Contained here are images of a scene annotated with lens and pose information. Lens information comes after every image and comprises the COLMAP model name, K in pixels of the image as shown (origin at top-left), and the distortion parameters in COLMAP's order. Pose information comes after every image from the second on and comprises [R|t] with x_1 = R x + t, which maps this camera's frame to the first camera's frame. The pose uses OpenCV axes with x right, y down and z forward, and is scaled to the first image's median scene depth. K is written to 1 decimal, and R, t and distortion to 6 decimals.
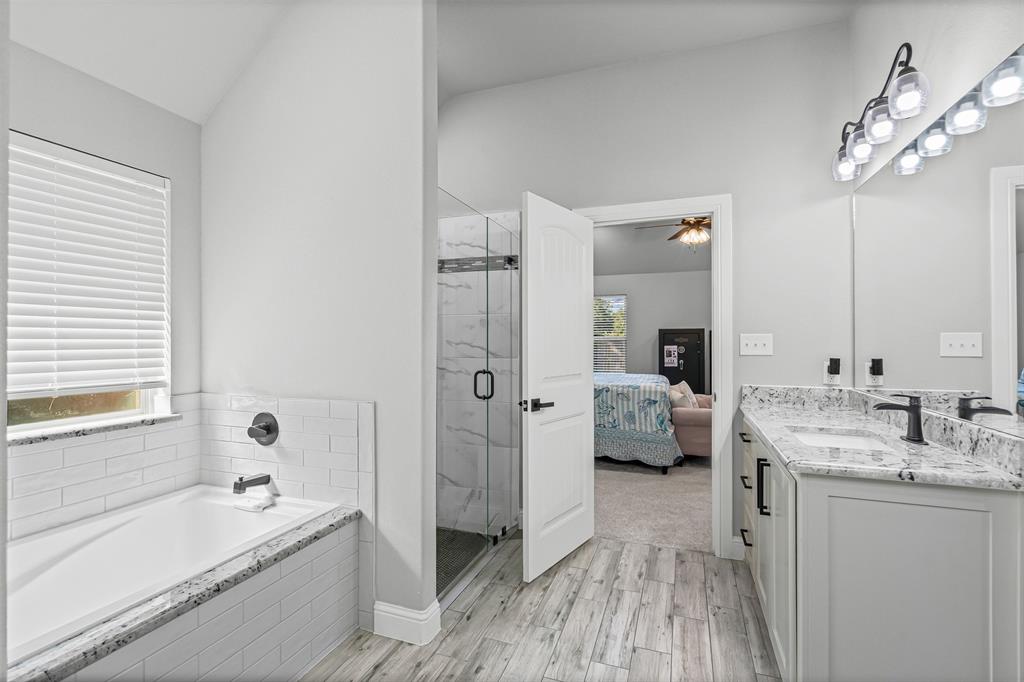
lens RADIAL K [[485.0, 0, 514.0], [0, 485.0, 326.0], [0, 0, 1]] dist [-0.000445, 0.000324]
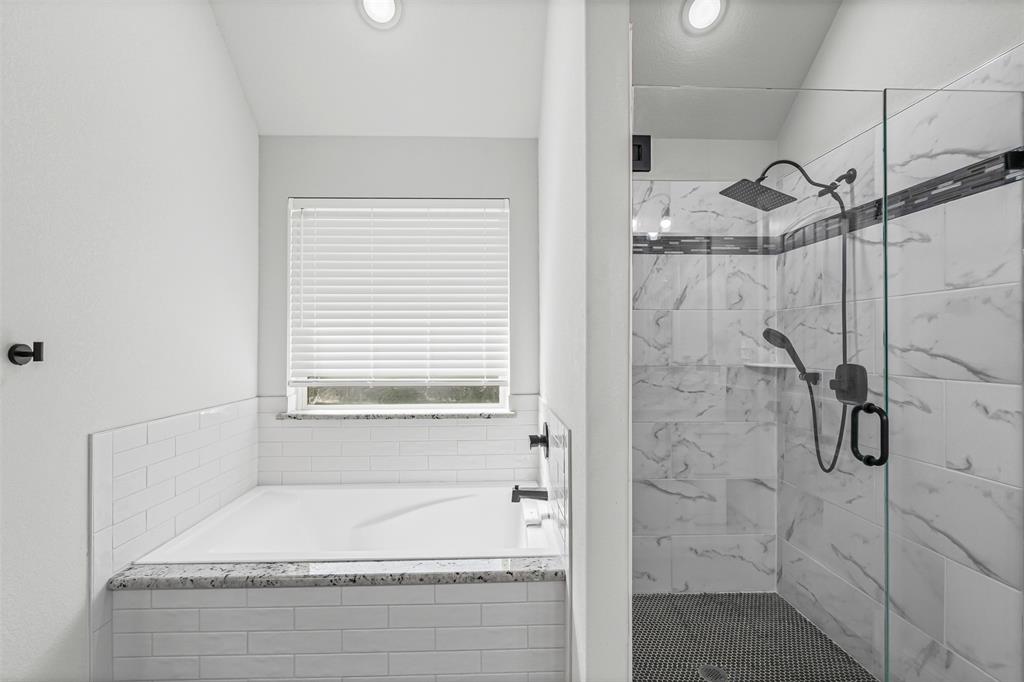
lens RADIAL K [[482.9, 0, 512.0], [0, 482.9, 341.0], [0, 0, 1]] dist [-0.002775, -0.000245]
pose [[0.371641, -0.008797, -0.928335, 0.348679], [0.028451, 0.999593, 0.001917, 0.021452], [0.927940, -0.027125, 0.371740, 0.663931]]
